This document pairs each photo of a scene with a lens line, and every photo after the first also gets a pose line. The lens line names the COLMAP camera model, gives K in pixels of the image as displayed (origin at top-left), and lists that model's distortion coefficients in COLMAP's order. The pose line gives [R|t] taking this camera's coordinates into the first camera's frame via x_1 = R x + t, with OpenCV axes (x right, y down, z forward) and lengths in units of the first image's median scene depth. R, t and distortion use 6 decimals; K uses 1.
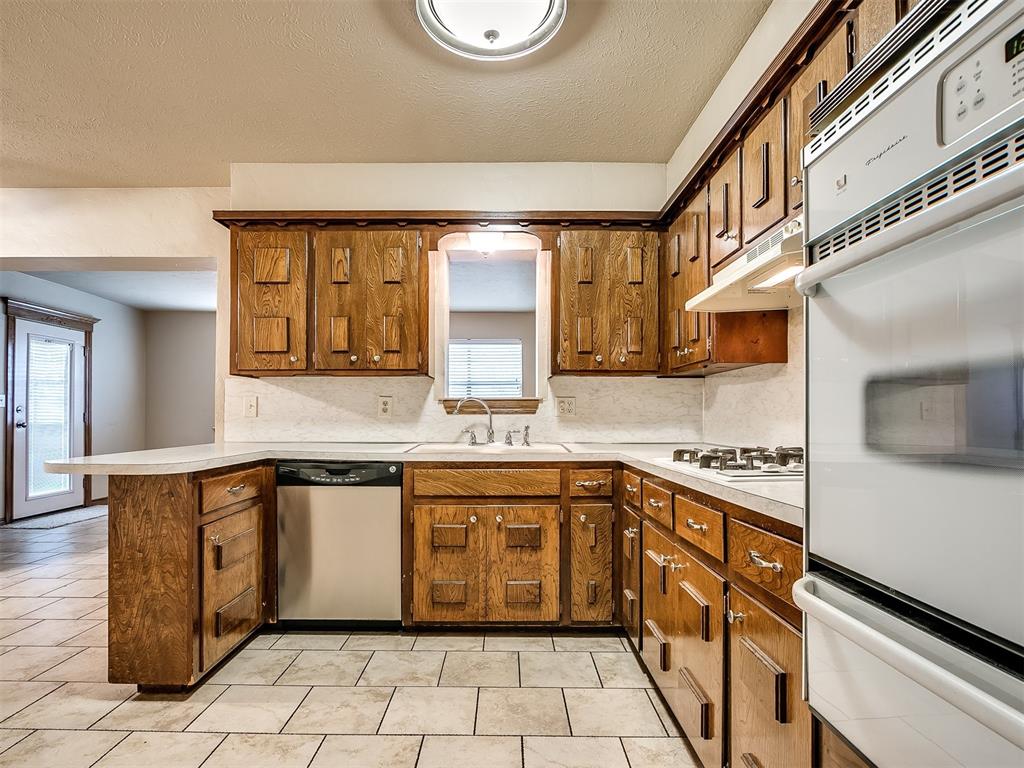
lens RADIAL K [[537.3, 0, 505.6], [0, 537.3, 409.4], [0, 0, 1]] dist [-0.016605, 0.000070]
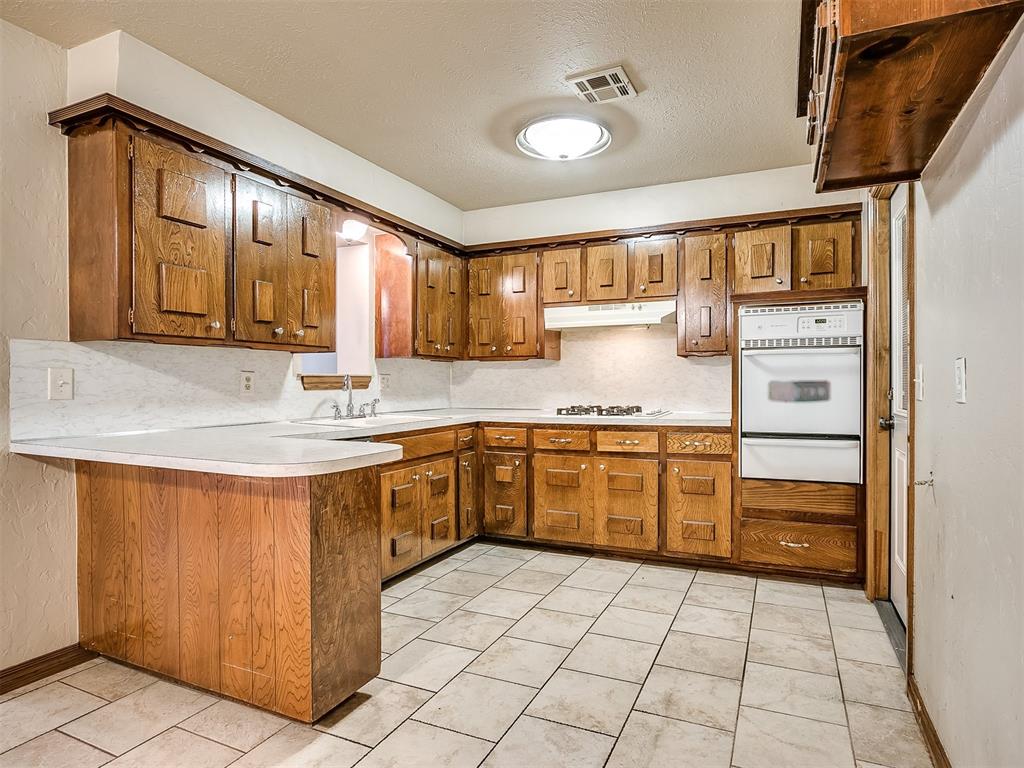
lens RADIAL K [[550.8, 0, 512.0], [0, 550.8, 384.0], [0, 0, 1]] dist [-0.026011, -0.000276]
pose [[0.431121, -0.005951, 0.902275, -0.965837], [-0.005389, 0.999943, 0.009170, -0.015968], [-0.902278, -0.008816, 0.431064, 0.248709]]
